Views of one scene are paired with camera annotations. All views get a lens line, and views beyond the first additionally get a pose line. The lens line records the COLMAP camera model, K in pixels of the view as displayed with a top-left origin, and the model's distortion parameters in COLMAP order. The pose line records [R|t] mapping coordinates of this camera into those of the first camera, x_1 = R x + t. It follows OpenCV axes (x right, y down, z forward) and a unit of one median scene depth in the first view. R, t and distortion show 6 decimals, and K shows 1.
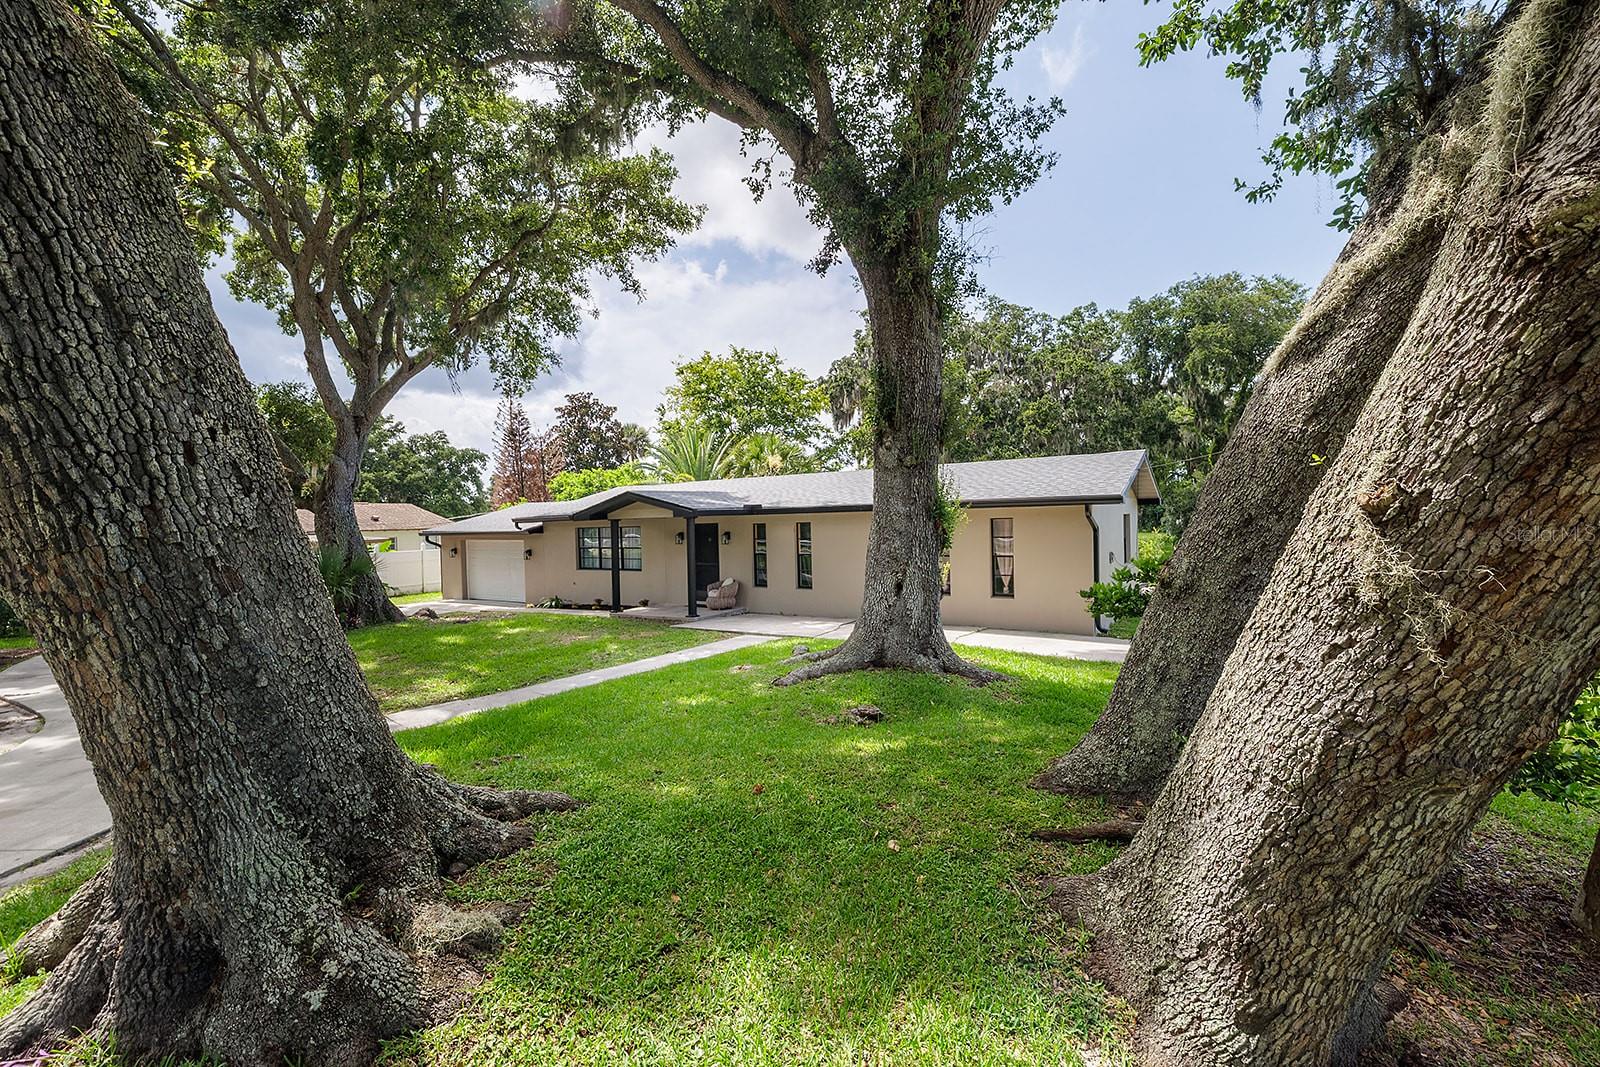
lens RADIAL K [[677.3, 0, 796.2], [0, 677.3, 530.1], [0, 0, 1]] dist [0.002279, -0.000036]
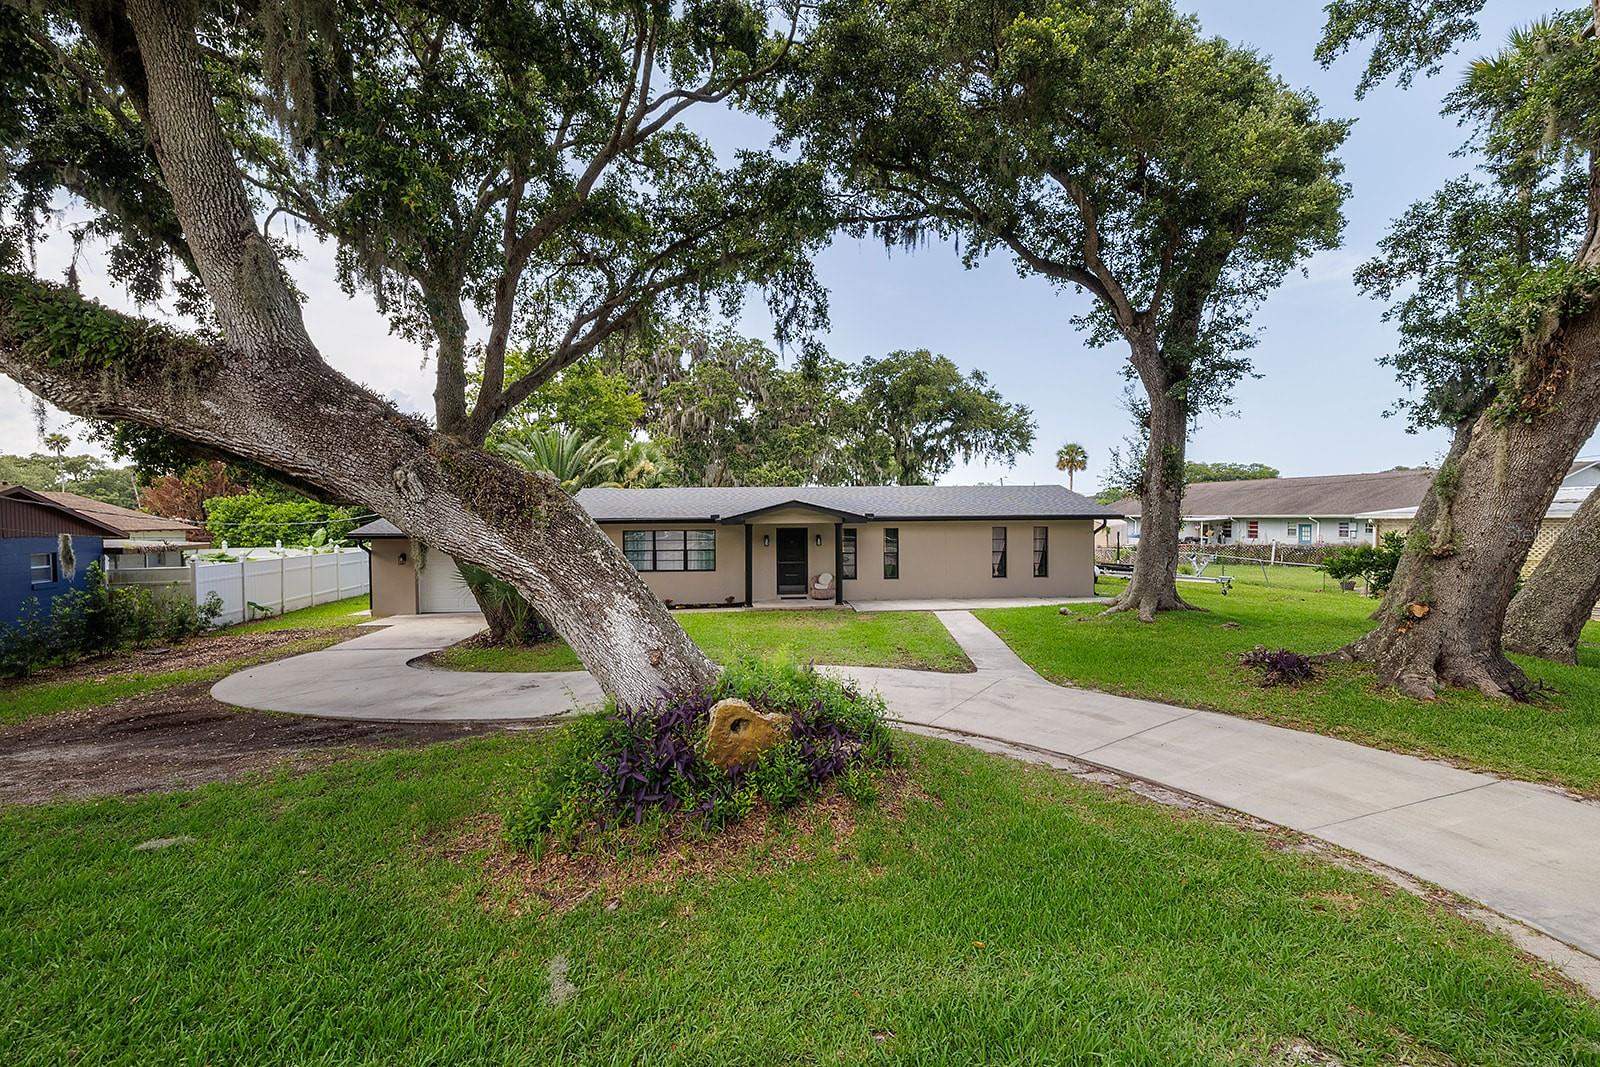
lens RADIAL K [[677.3, 0, 796.2], [0, 677.3, 530.1], [0, 0, 1]] dist [0.002279, -0.000036]
pose [[0.817855, 0.005794, 0.575395, -0.673963], [-0.003133, 0.999979, -0.005617, 0.000178], [-0.575415, 0.002791, 0.817857, 0.039108]]
